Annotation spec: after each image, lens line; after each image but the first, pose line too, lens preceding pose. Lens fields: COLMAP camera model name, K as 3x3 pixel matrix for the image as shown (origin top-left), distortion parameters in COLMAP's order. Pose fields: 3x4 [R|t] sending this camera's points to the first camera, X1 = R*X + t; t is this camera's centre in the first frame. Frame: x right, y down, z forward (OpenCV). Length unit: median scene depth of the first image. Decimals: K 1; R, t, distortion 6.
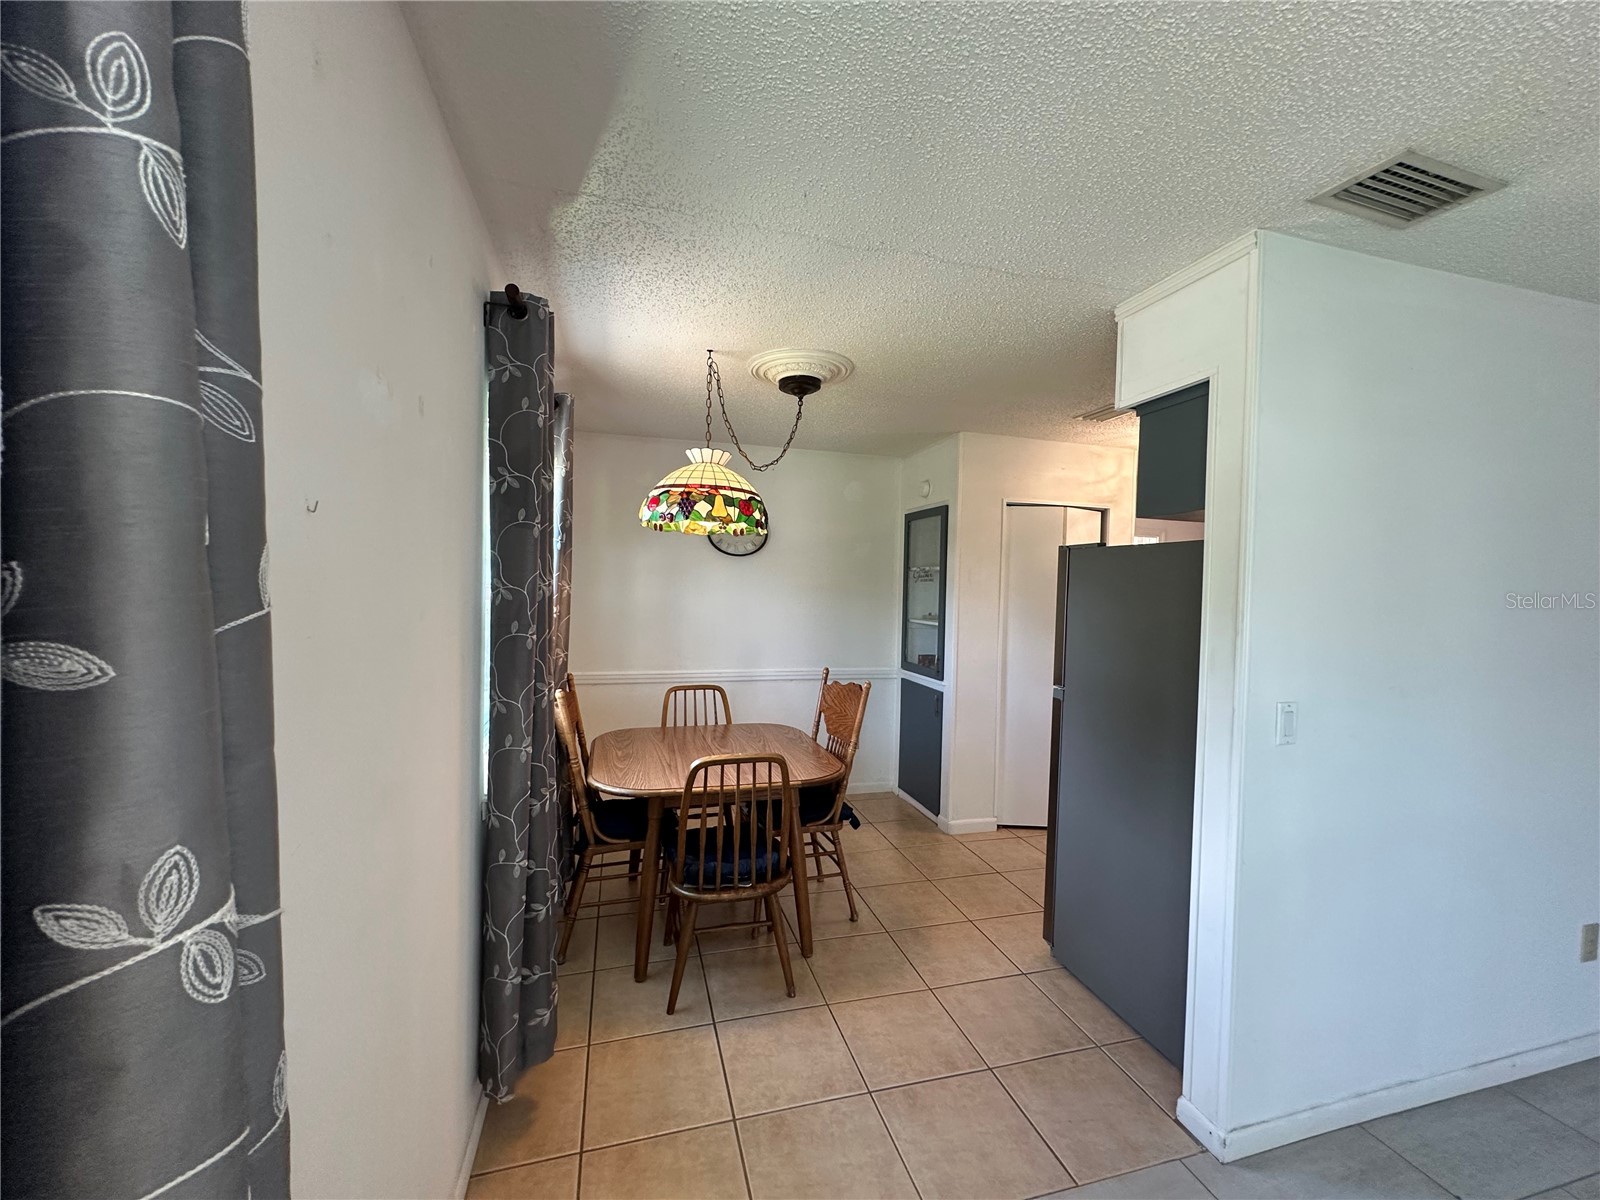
lens RADIAL K [[642.5, 0, 800.0], [0, 642.5, 600.0], [0, 0, 1]] dist [-0.000150, -0.000007]
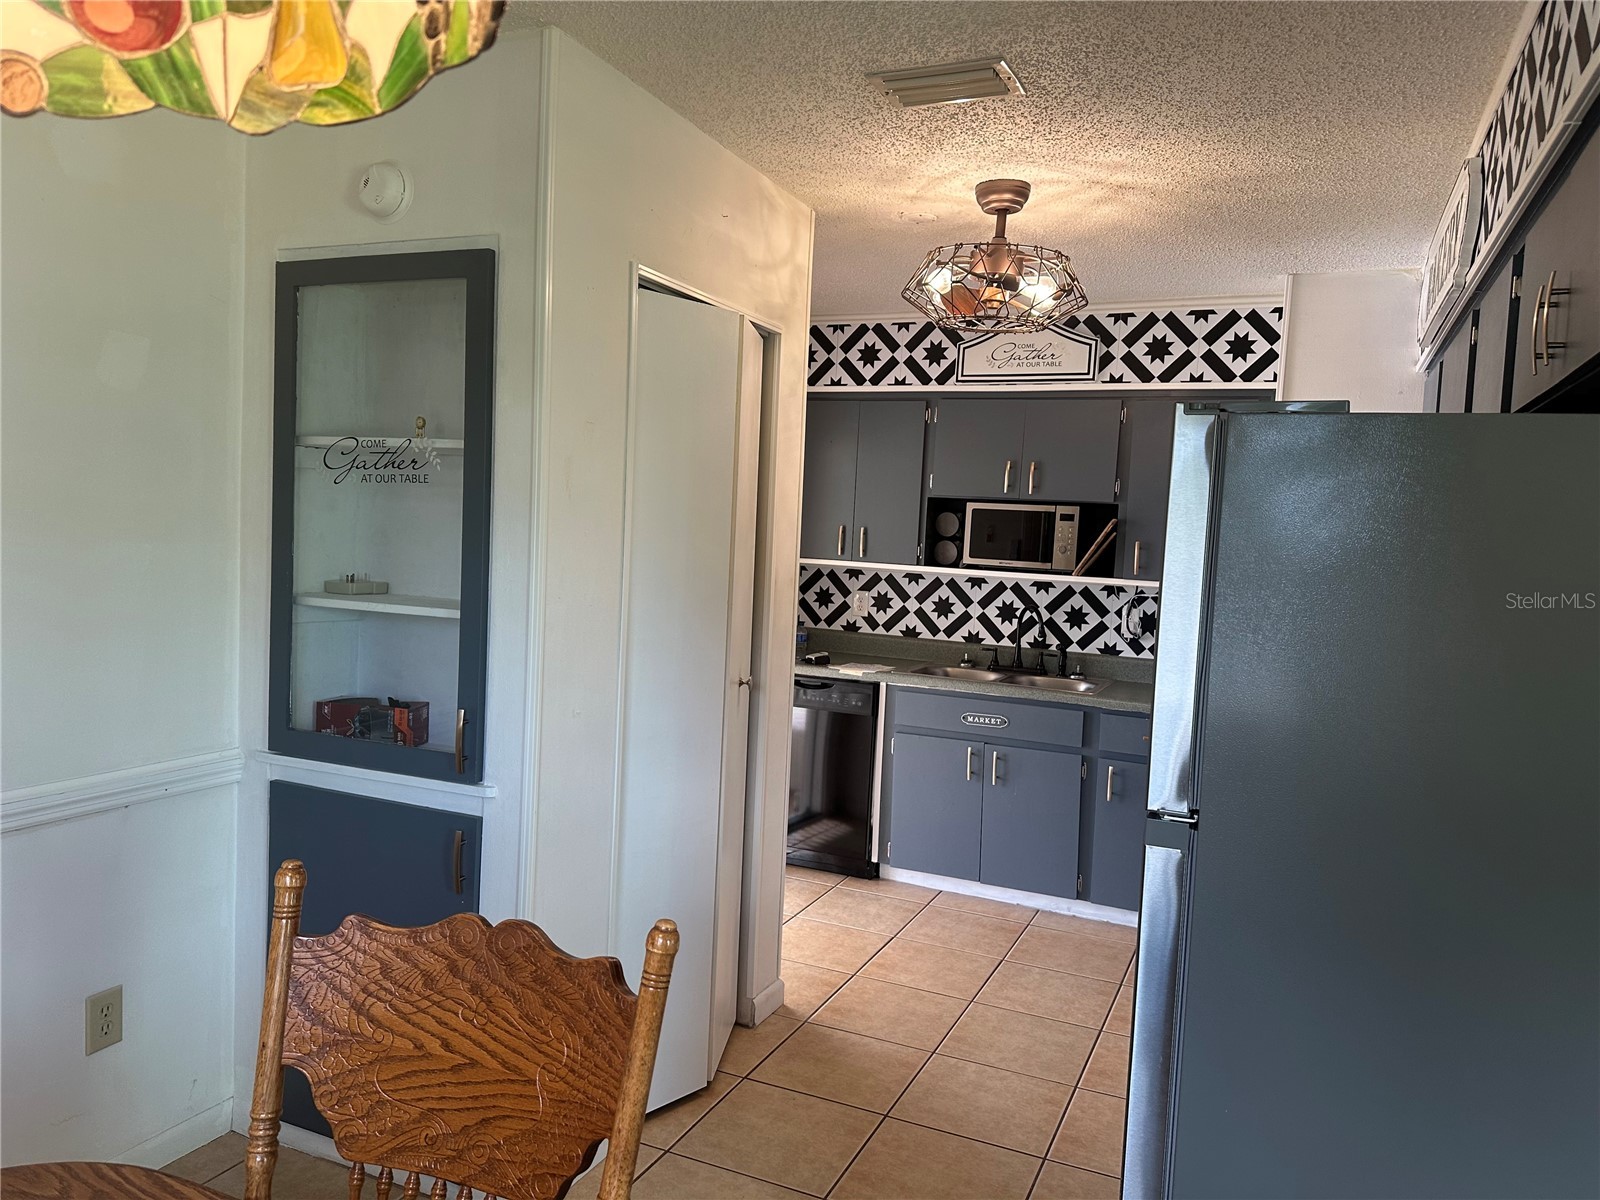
lens RADIAL K [[1119.4, 0, 811.0], [0, 1119.4, 598.2], [0, 0, 1]] dist [0.127996, -0.178745]
pose [[0.643333, -0.045716, 0.764220, -0.109534], [-0.015954, 0.997198, 0.073083, -0.016960], [-0.765420, -0.059210, 0.640801, 0.472004]]
